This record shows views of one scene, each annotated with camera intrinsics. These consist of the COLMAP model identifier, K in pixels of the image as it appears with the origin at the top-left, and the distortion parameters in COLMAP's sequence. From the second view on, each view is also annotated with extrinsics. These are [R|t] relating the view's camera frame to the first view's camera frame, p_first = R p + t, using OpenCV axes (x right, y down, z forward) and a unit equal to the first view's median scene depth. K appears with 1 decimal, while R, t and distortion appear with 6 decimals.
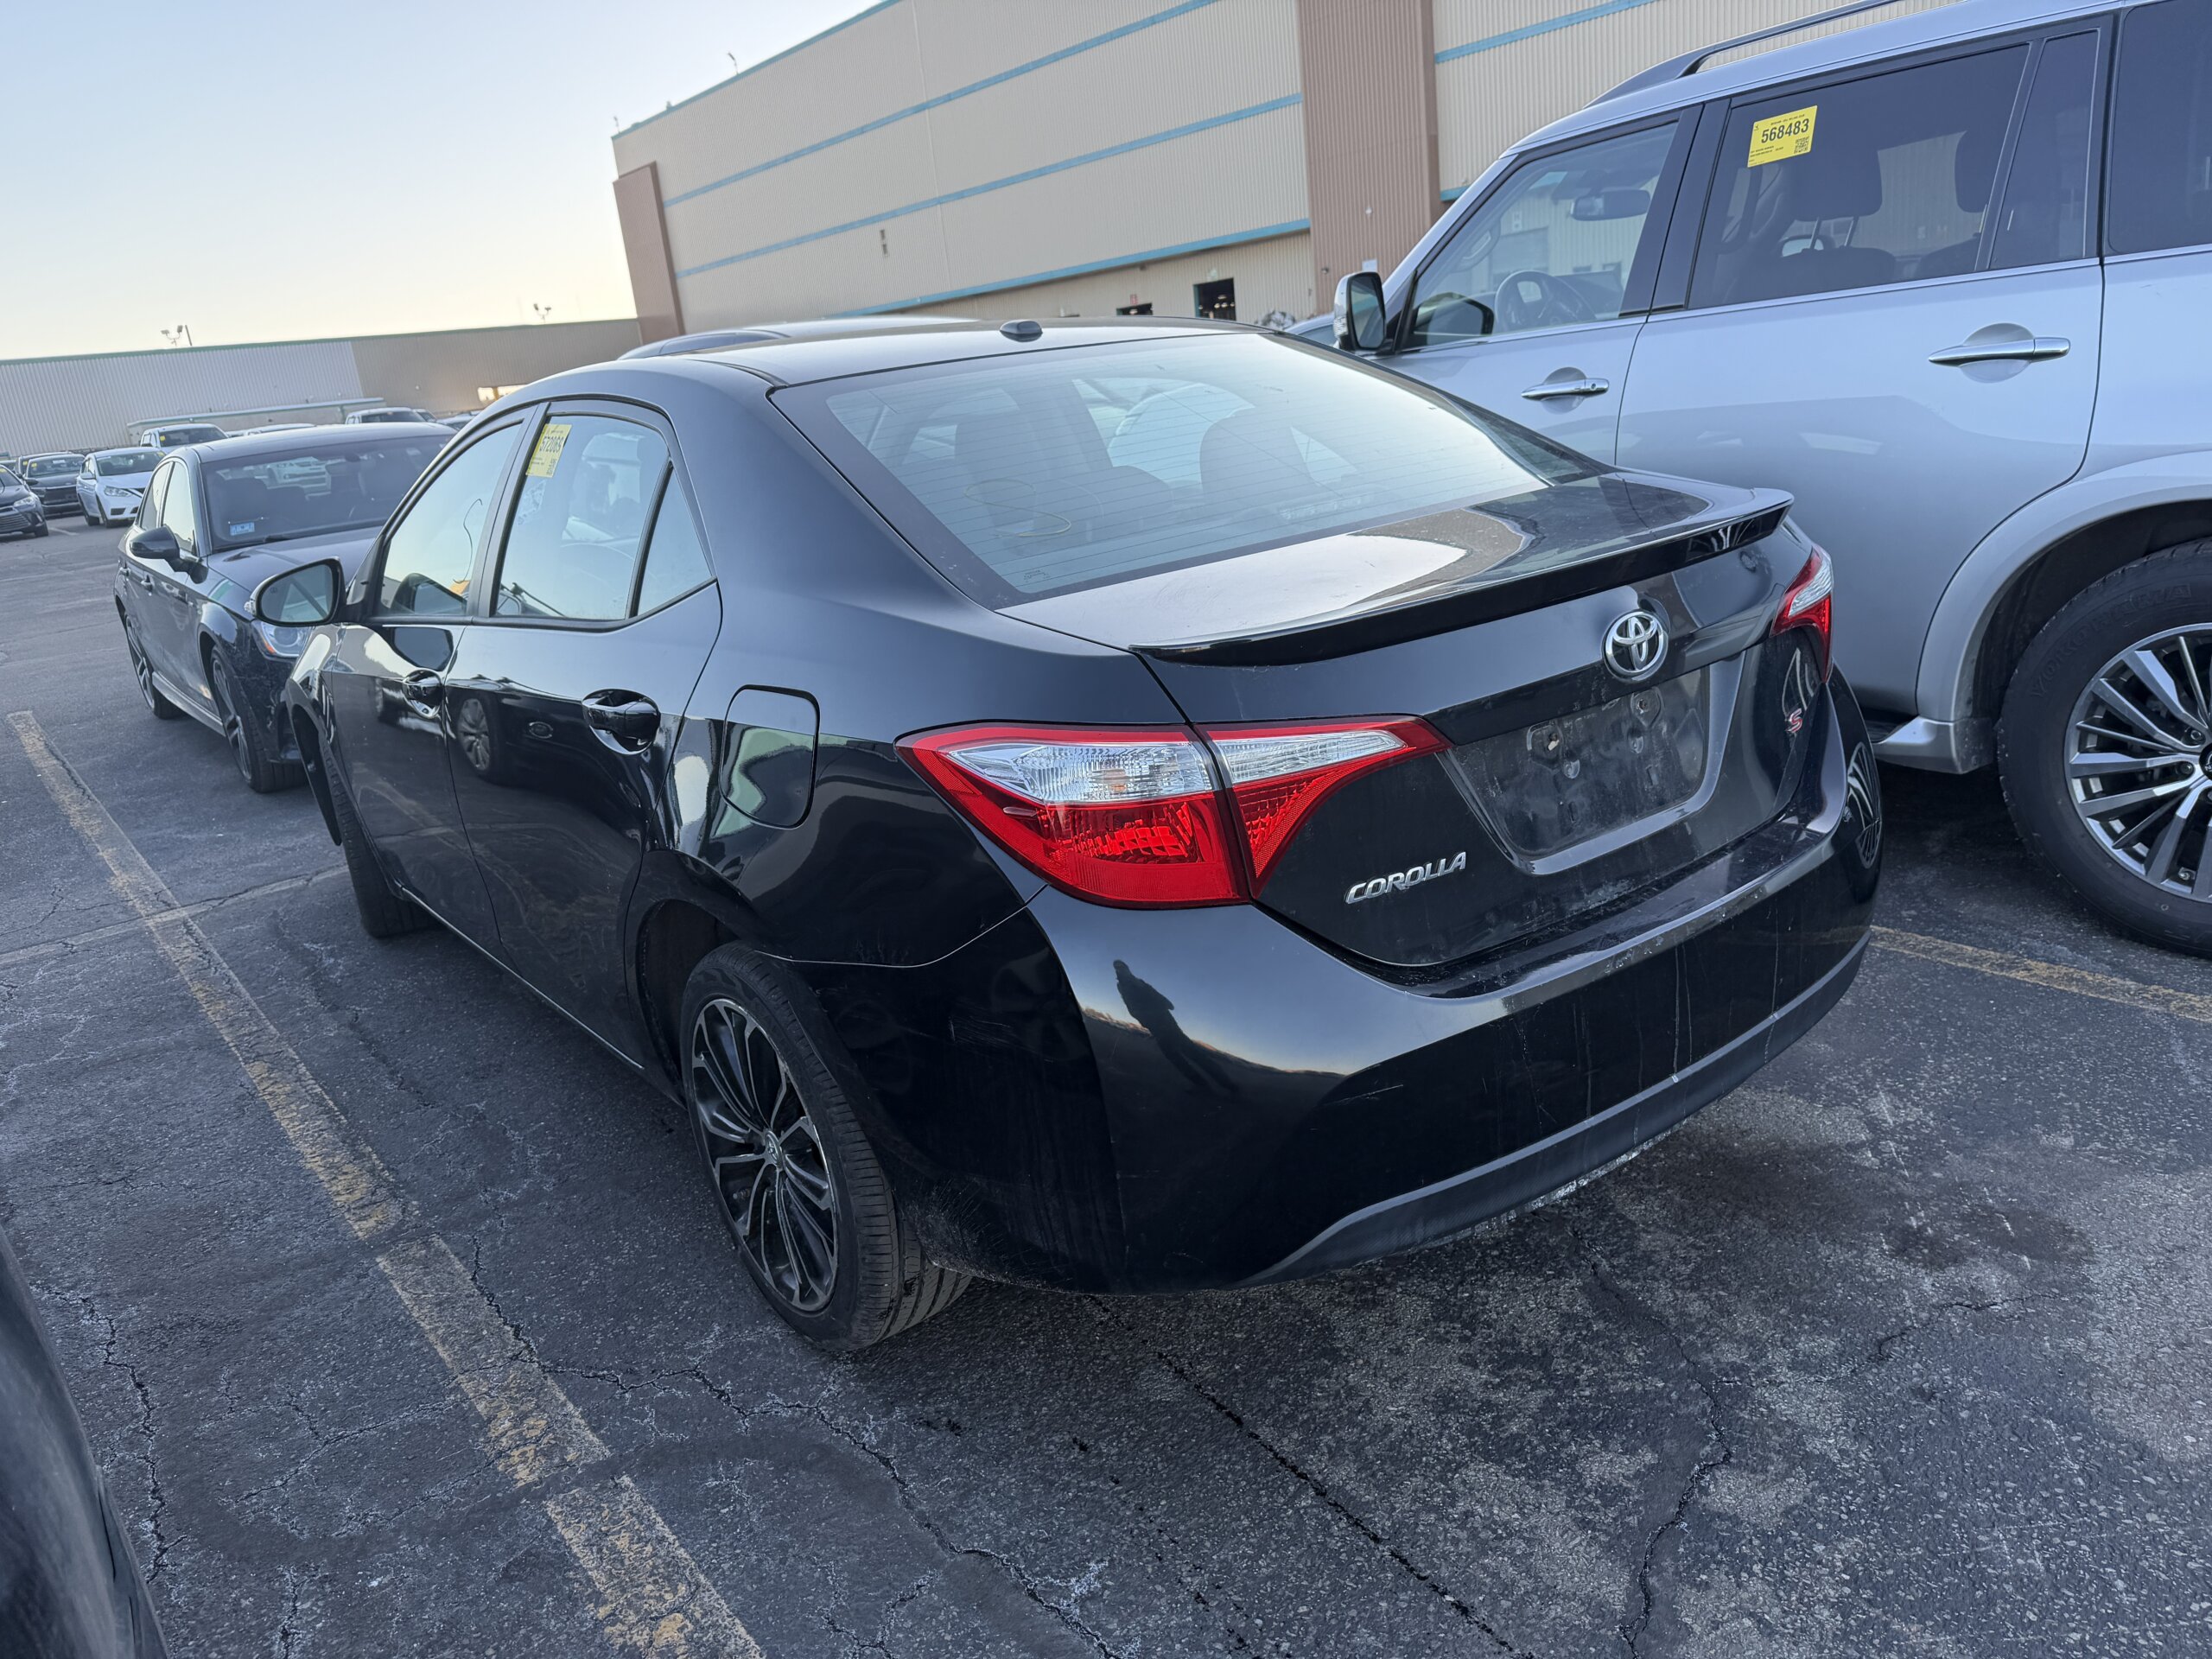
lens RADIAL K [[1556.5, 0, 1093.9], [0, 1556.5, 839.1], [0, 0, 1]] dist [0.027185, -0.031311]
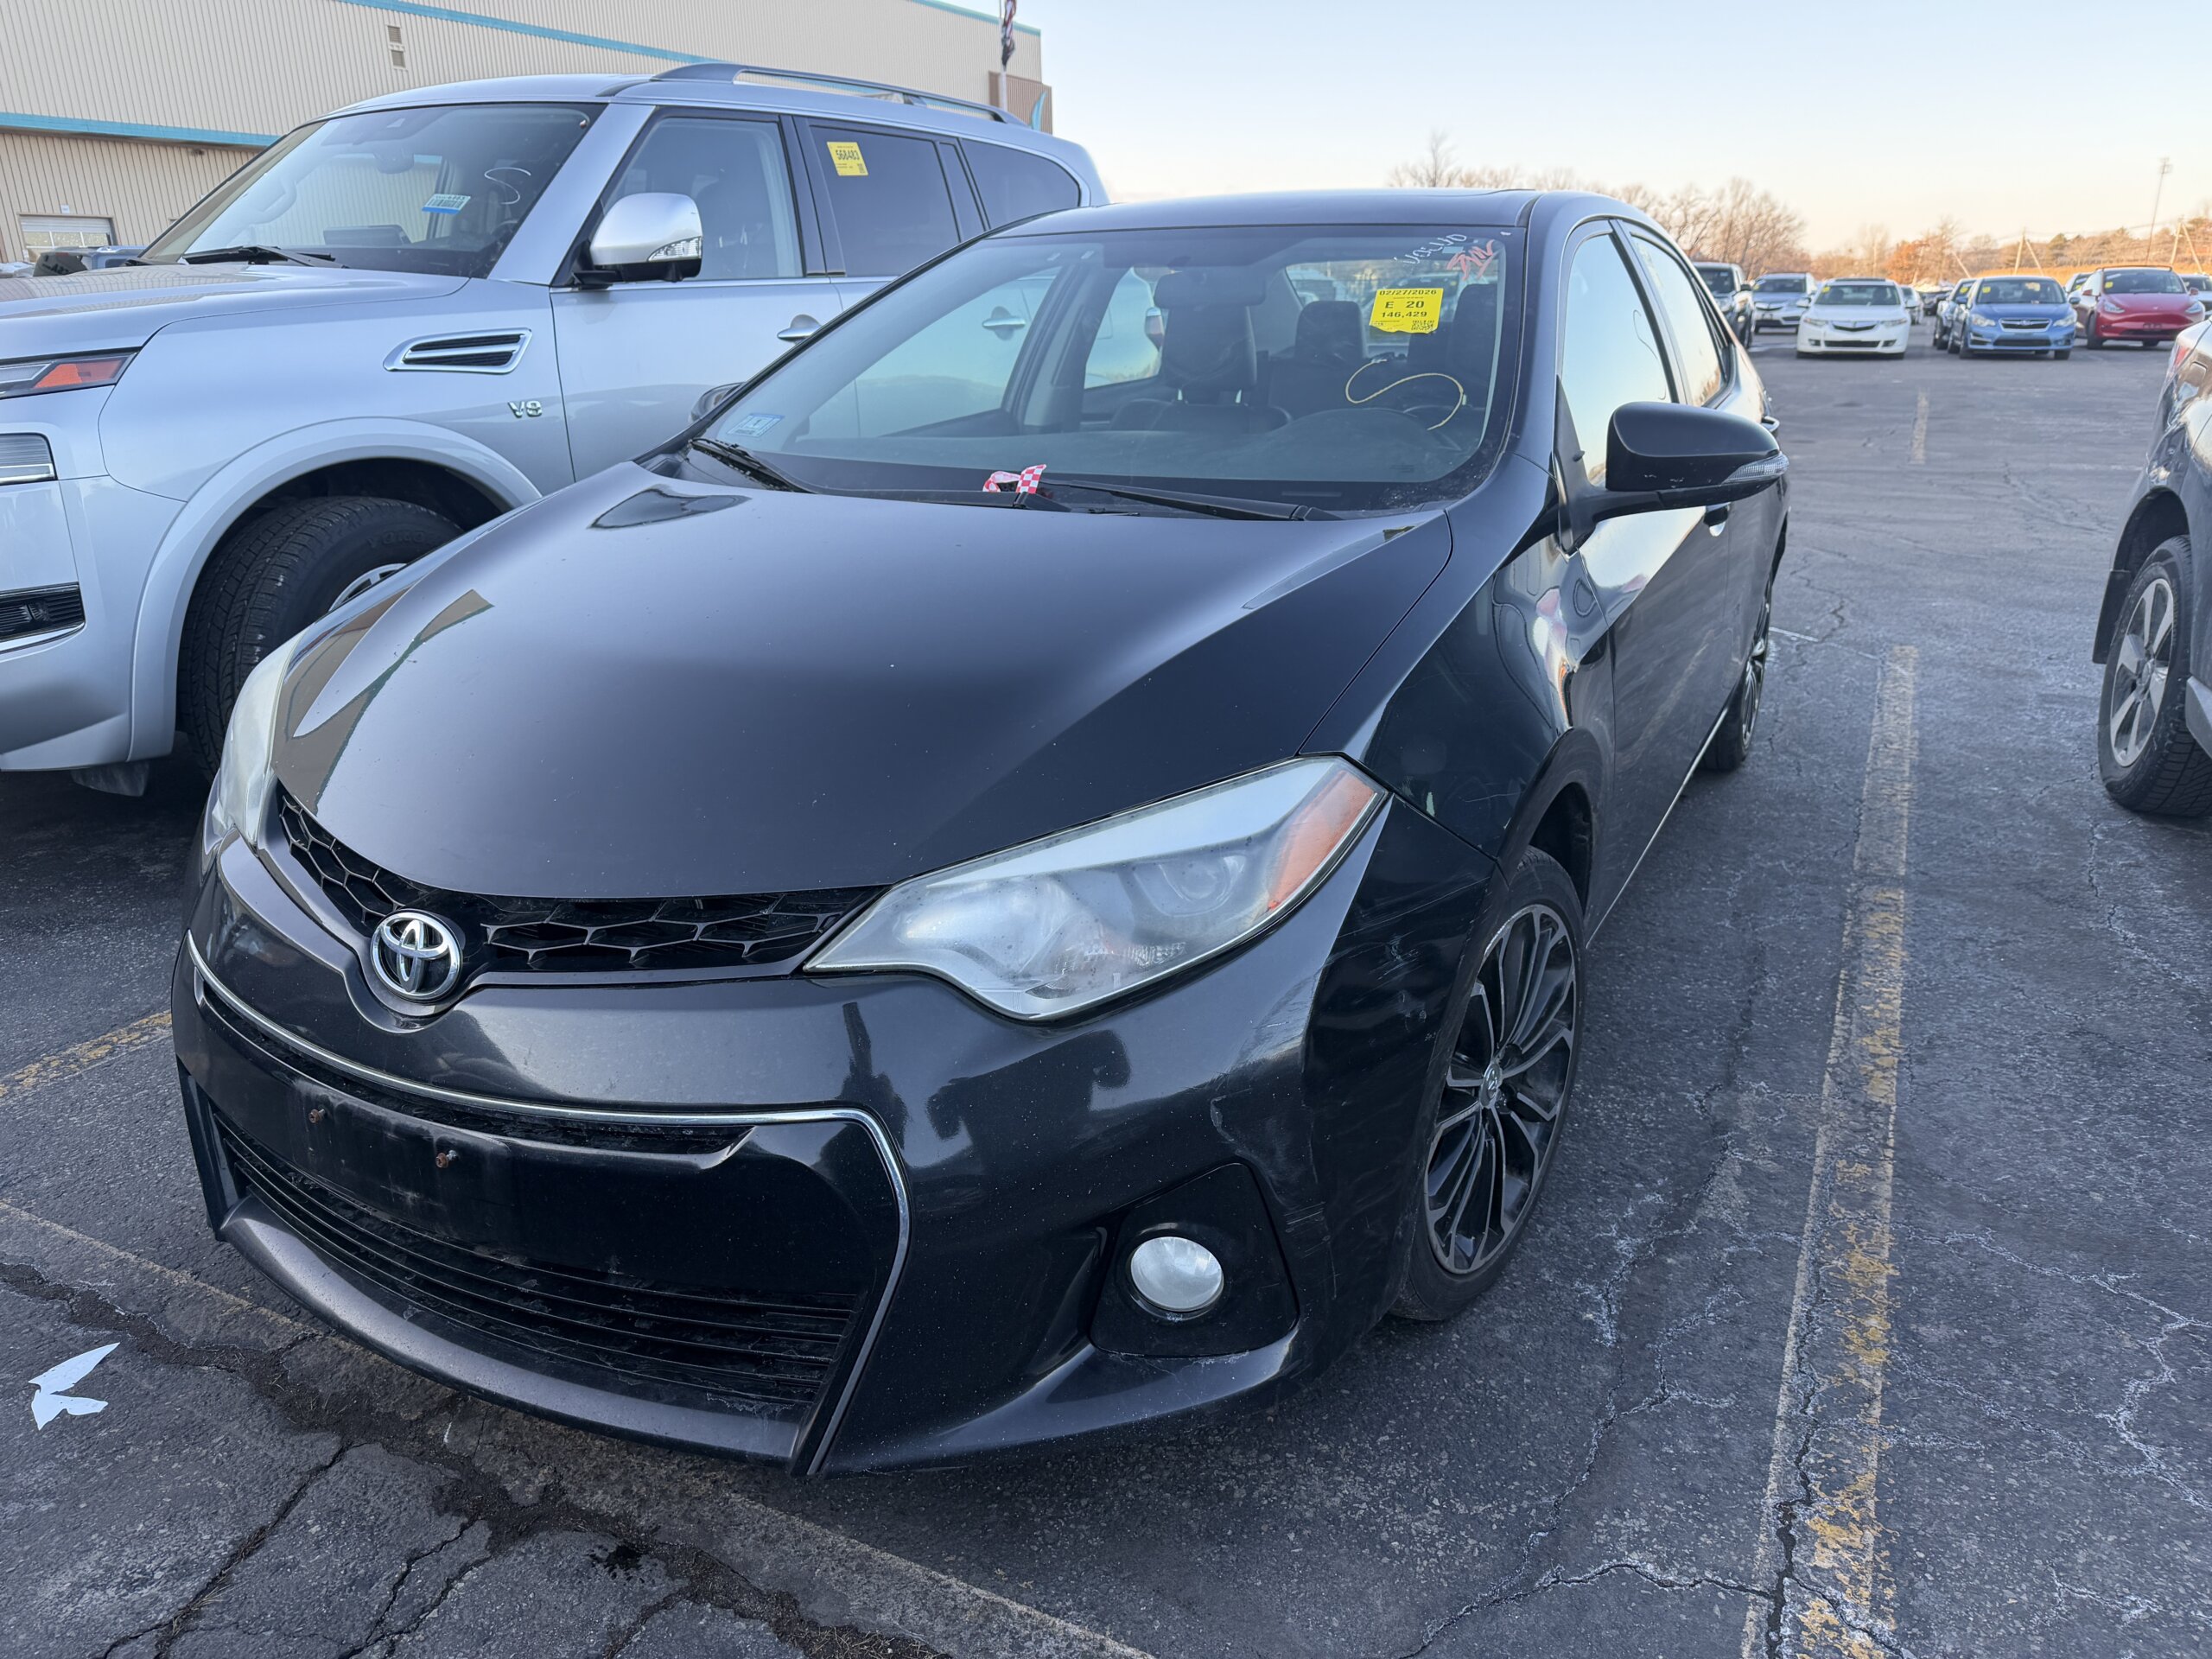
lens RADIAL K [[1556.5, 0, 1106.2], [0, 1556.5, 823.3], [0, 0, 1]] dist [0.027185, -0.031311]
pose [[-0.427823, -0.195982, 0.882360, -1.249869], [0.302974, 0.888639, 0.344277, -0.400102], [-0.851572, 0.414622, -0.320803, 1.867168]]
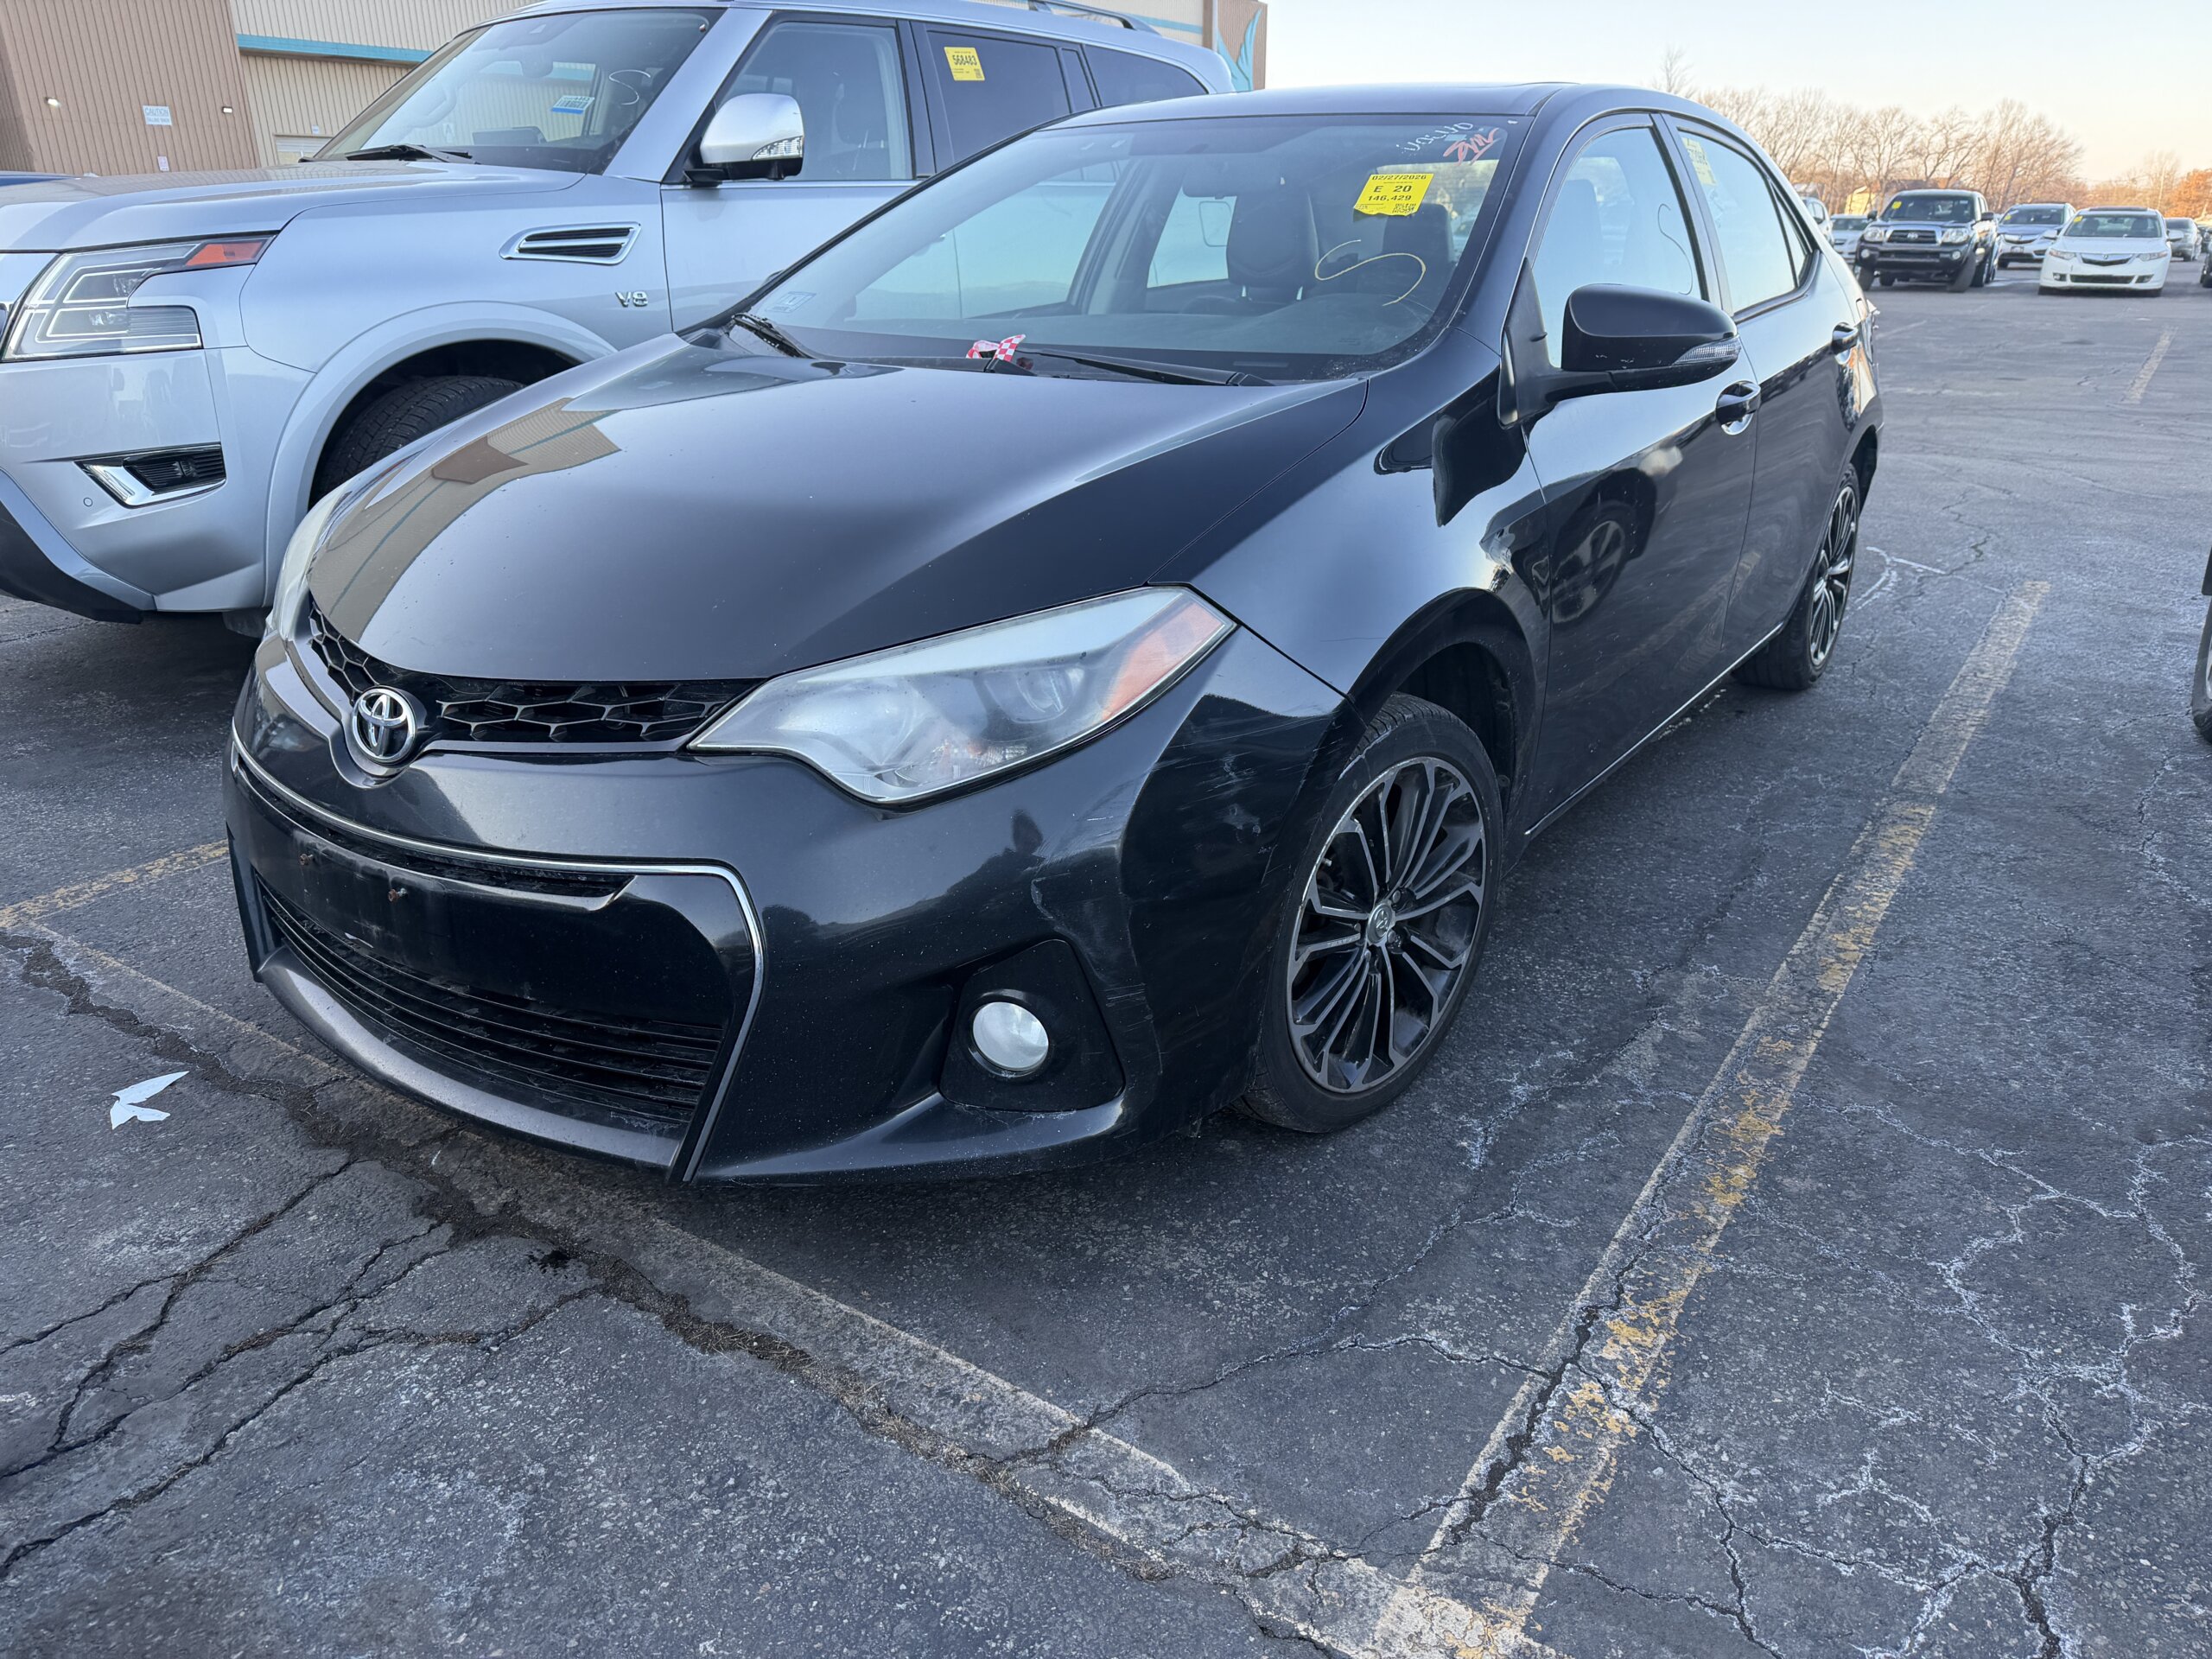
lens RADIAL K [[1556.5, 0, 1106.4], [0, 1556.5, 832.1], [0, 0, 1]] dist [0.027185, -0.031311]
pose [[-0.313009, -0.255975, 0.914605, -1.359786], [0.298204, 0.887808, 0.350531, -0.343854], [-0.901721, 0.382458, -0.201559, 1.798060]]
